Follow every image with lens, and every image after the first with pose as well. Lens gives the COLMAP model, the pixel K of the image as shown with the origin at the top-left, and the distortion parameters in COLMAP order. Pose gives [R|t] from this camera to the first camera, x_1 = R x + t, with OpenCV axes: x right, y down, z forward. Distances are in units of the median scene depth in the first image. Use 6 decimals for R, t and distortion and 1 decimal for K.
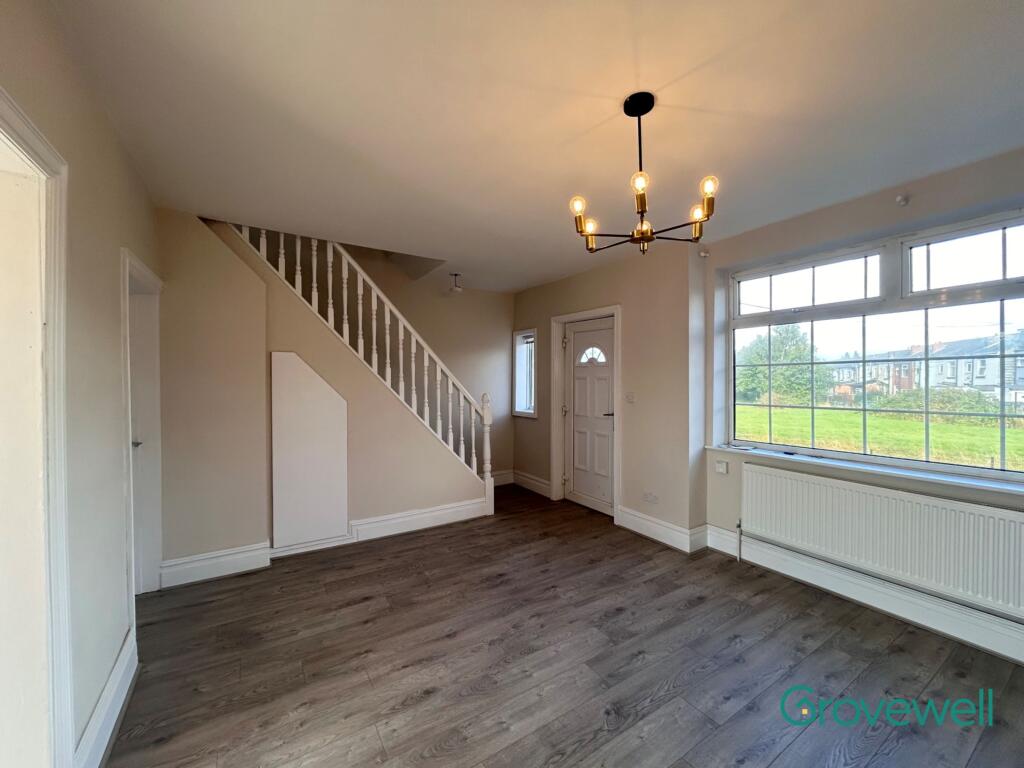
lens RADIAL K [[416.8, 0, 513.7], [0, 416.8, 380.2], [0, 0, 1]] dist [-0.015186, -0.000354]
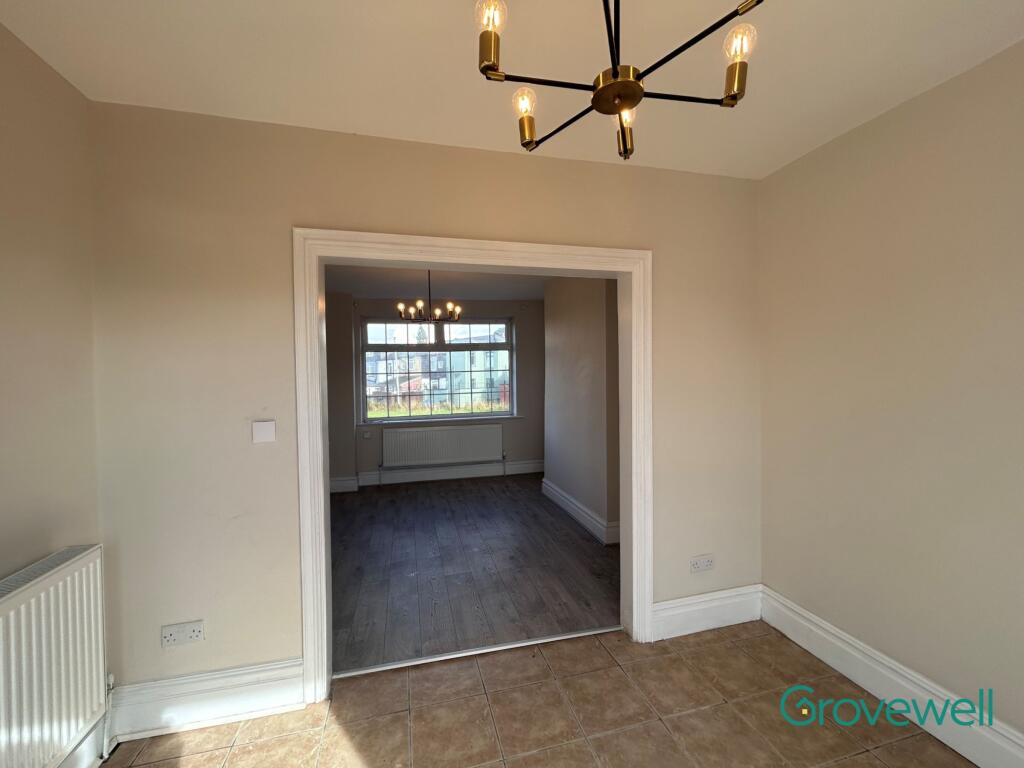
lens RADIAL K [[416.8, 0, 513.7], [0, 416.8, 380.2], [0, 0, 1]] dist [-0.015186, -0.000354]
pose [[0.291319, -0.022575, 0.956360, -1.681960], [0.021450, 0.999624, 0.017062, -0.049668], [-0.956386, 0.015543, 0.291693, -0.116182]]
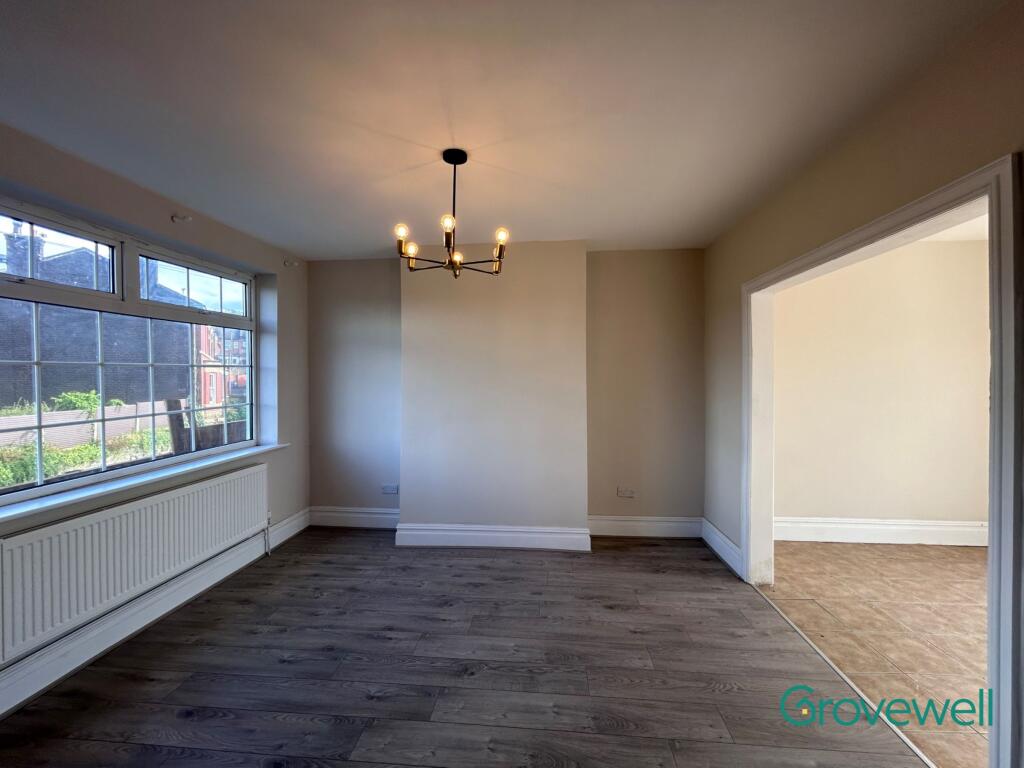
lens RADIAL K [[416.8, 0, 513.7], [0, 416.8, 380.2], [0, 0, 1]] dist [-0.015186, -0.000354]
pose [[-0.797397, 0.002112, 0.603451, -0.526587], [0.012120, 0.999848, 0.012515, -0.016938], [-0.603333, 0.017293, -0.797302, 1.731239]]
